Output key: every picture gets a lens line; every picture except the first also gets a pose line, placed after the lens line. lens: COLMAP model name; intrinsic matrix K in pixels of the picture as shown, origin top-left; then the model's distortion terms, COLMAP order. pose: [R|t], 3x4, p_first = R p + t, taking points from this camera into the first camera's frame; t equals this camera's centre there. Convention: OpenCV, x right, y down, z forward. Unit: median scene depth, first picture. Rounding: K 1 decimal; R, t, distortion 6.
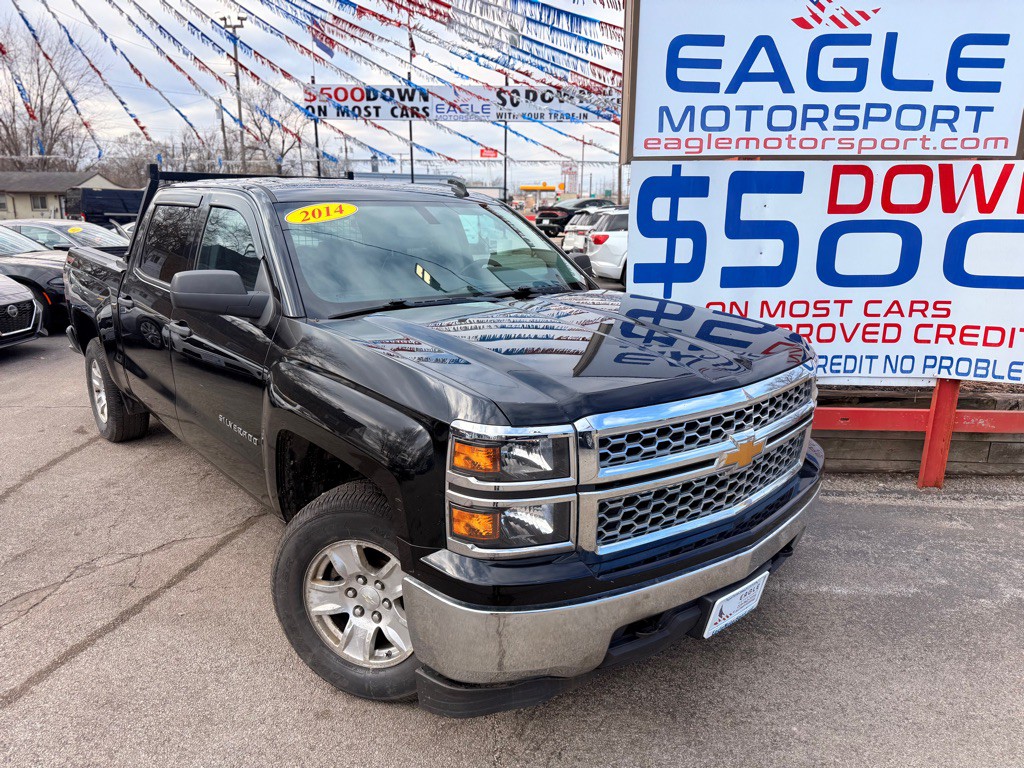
lens RADIAL K [[745.4, 0, 512.0], [0, 745.4, 384.0], [0, 0, 1]] dist [0.002747, -0.004082]
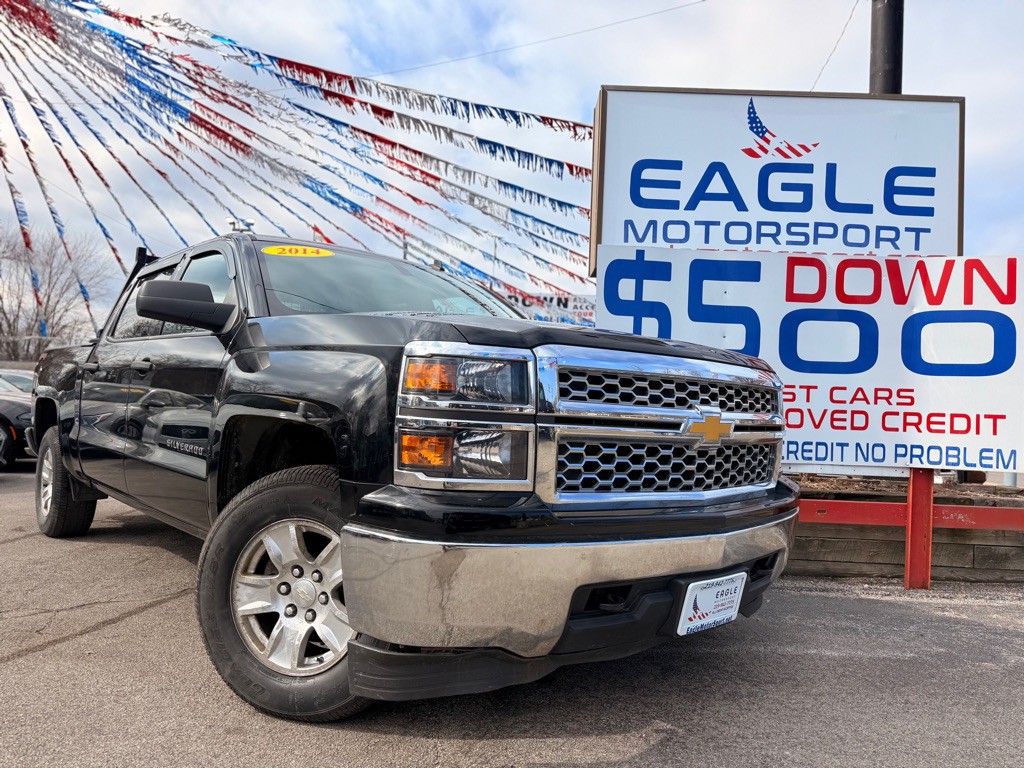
lens RADIAL K [[742.9, 0, 512.0], [0, 742.9, 384.0], [0, 0, 1]] dist [0.010932, -0.012552]
pose [[0.999216, 0.031104, 0.024495, 0.016506], [-0.023044, 0.960008, -0.279024, 0.175290], [-0.032194, 0.278240, 0.959972, 0.040753]]
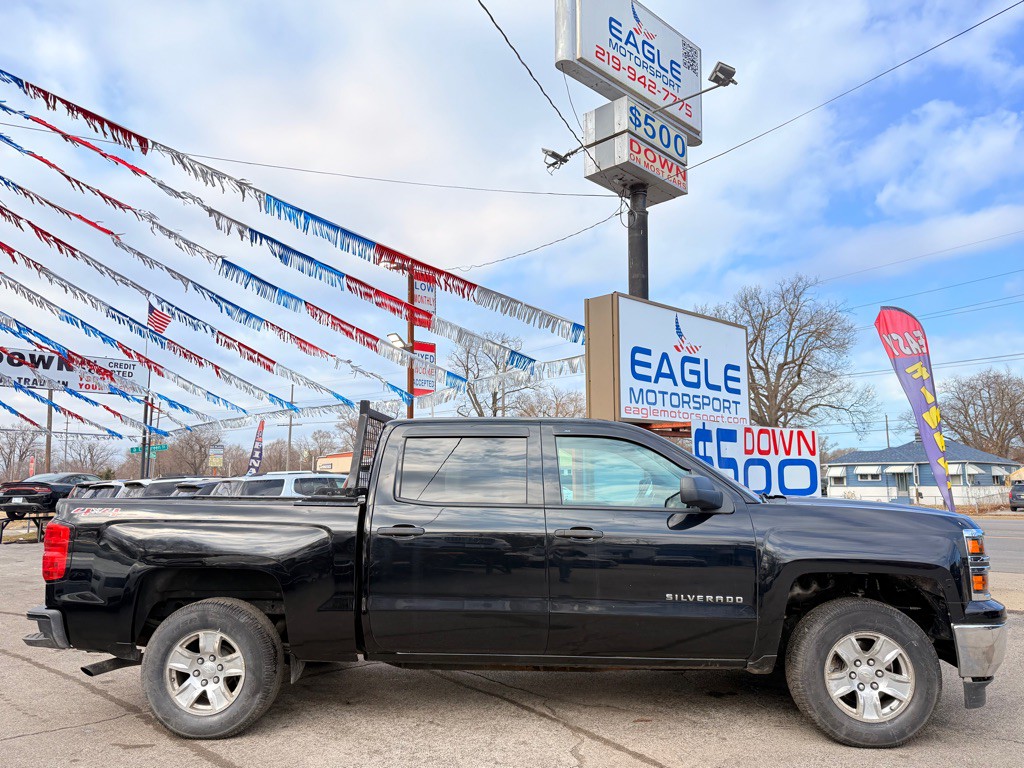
lens RADIAL K [[753.1, 0, 467.2], [0, 753.1, 382.8], [0, 0, 1]] dist [0.002995, -0.001159]
pose [[0.733514, 0.083786, 0.674490, -1.186359], [0.164793, 0.940838, -0.296087, 0.025689], [-0.659394, 0.328335, 0.676310, 0.180931]]
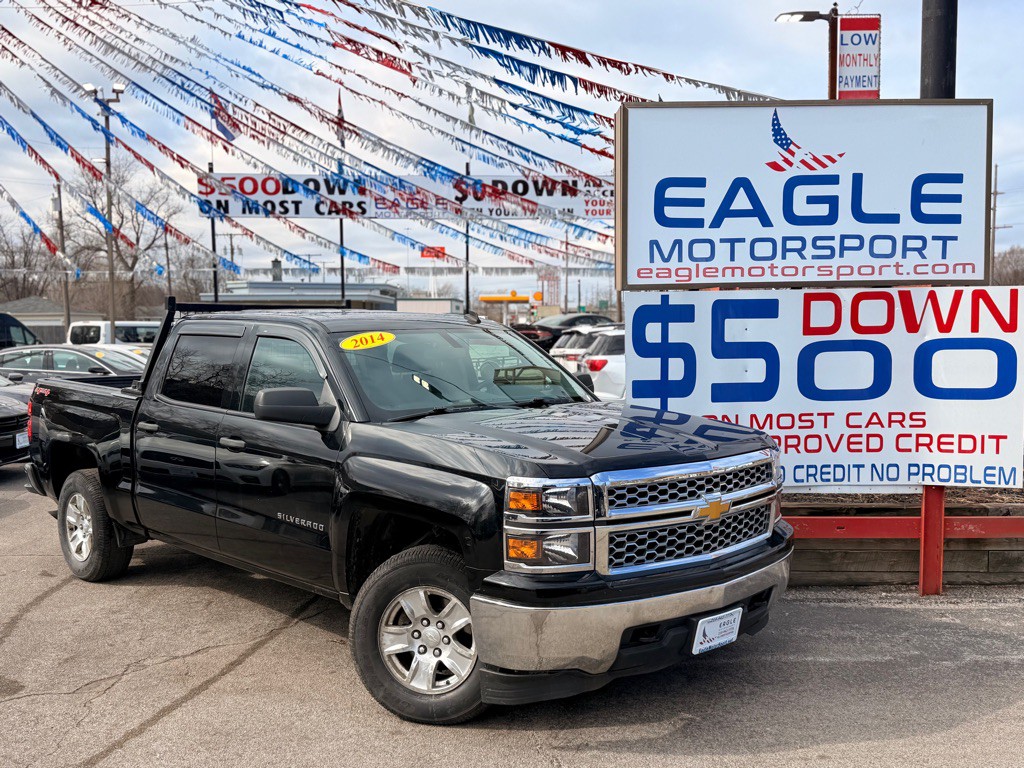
lens RADIAL K [[1106.3, 0, 521.8], [0, 1106.3, 379.5], [0, 0, 1]] dist [0.187251, -0.416723]
pose [[0.998582, -0.014761, 0.051139, -0.078027], [0.023928, 0.982713, -0.183583, 0.126601], [-0.047545, 0.184547, 0.981673, -0.577477]]
